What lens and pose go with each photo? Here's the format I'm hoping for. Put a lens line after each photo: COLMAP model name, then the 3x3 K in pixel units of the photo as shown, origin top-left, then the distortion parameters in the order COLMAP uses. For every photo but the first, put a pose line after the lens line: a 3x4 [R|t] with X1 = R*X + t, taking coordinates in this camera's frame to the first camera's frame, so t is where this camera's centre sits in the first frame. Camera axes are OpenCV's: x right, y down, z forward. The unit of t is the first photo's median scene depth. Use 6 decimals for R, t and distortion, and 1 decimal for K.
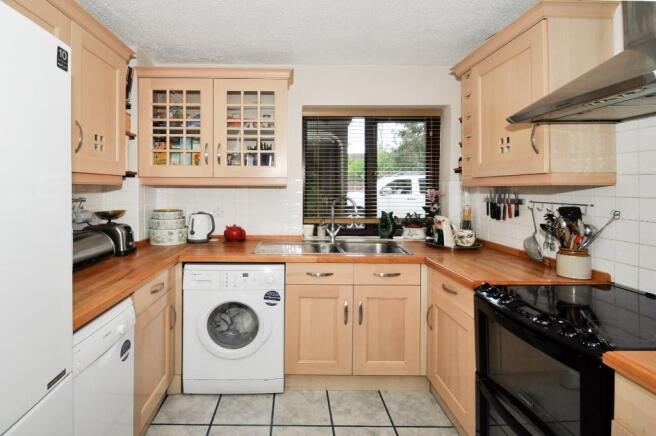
lens RADIAL K [[298.3, 0, 292.3], [0, 298.3, 191.1], [0, 0, 1]] dist [-0.001099, -0.000411]
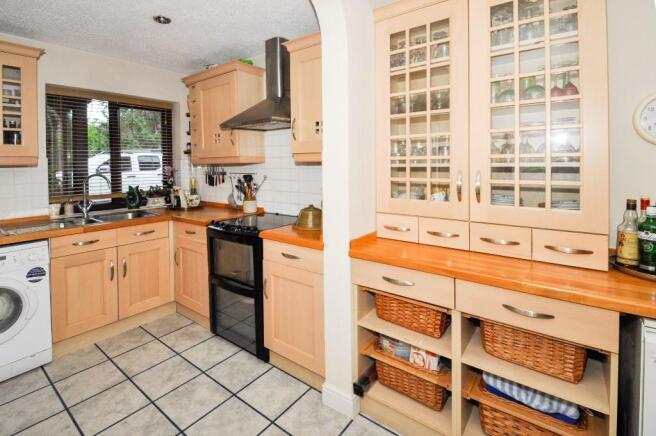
lens RADIAL K [[320.3, 0, 276.9], [0, 320.3, 169.7], [0, 0, 1]] dist [-0.002777, -0.000678]
pose [[0.668209, -0.022761, 0.743625, -0.307786], [0.022574, 0.999692, 0.010314, 0.005625], [-0.743631, 0.009895, 0.668517, -0.336180]]
